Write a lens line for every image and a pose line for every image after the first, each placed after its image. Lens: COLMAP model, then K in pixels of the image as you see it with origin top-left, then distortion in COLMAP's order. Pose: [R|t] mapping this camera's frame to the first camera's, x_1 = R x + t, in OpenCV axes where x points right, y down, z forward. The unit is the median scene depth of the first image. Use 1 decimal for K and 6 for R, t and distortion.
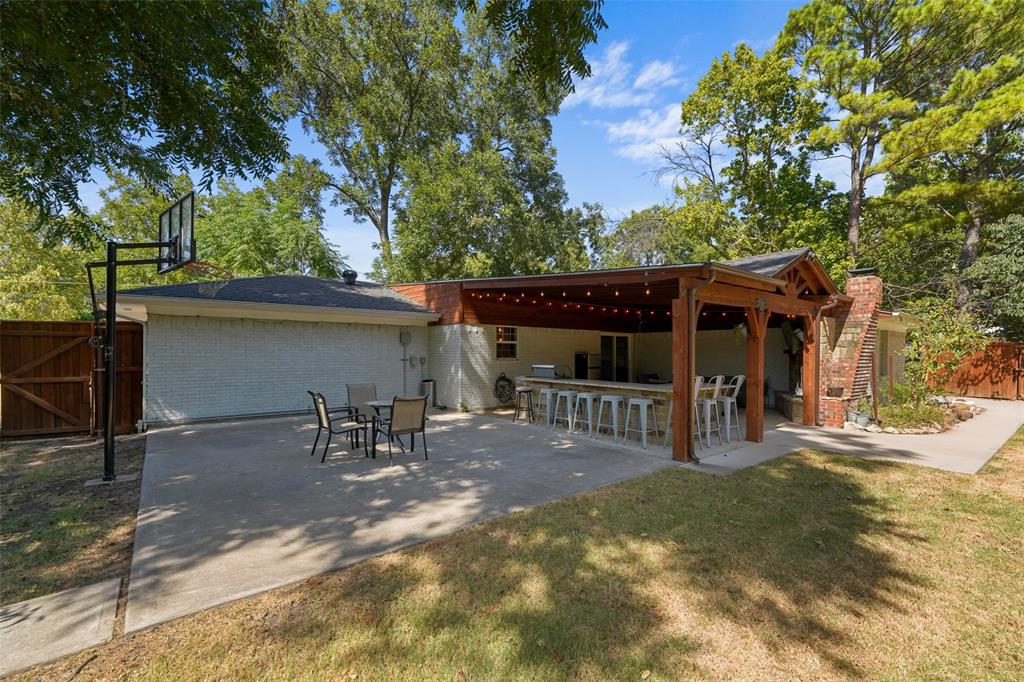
lens RADIAL K [[423.7, 0, 510.3], [0, 423.7, 351.7], [0, 0, 1]] dist [0.000708, 0.000044]
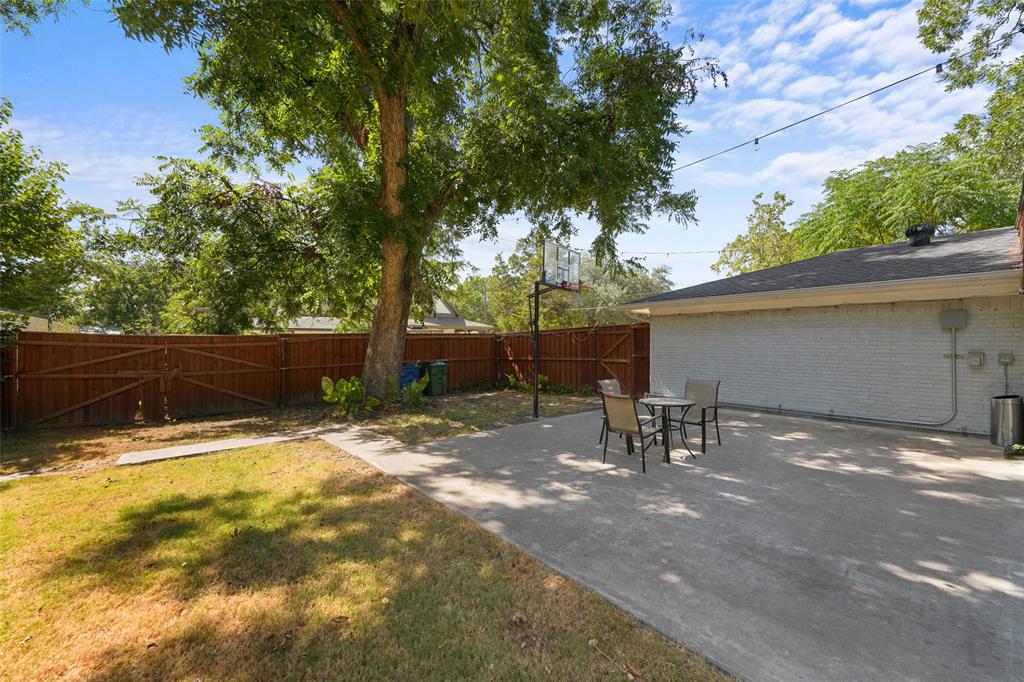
lens RADIAL K [[406.2, 0, 508.5], [0, 406.2, 345.2], [0, 0, 1]] dist [0.000053, -0.000130]
pose [[0.037806, 0.006477, -0.999264, 0.829940], [0.002270, 0.999976, 0.006567, -0.005459], [0.999283, -0.002516, 0.037791, 0.976951]]
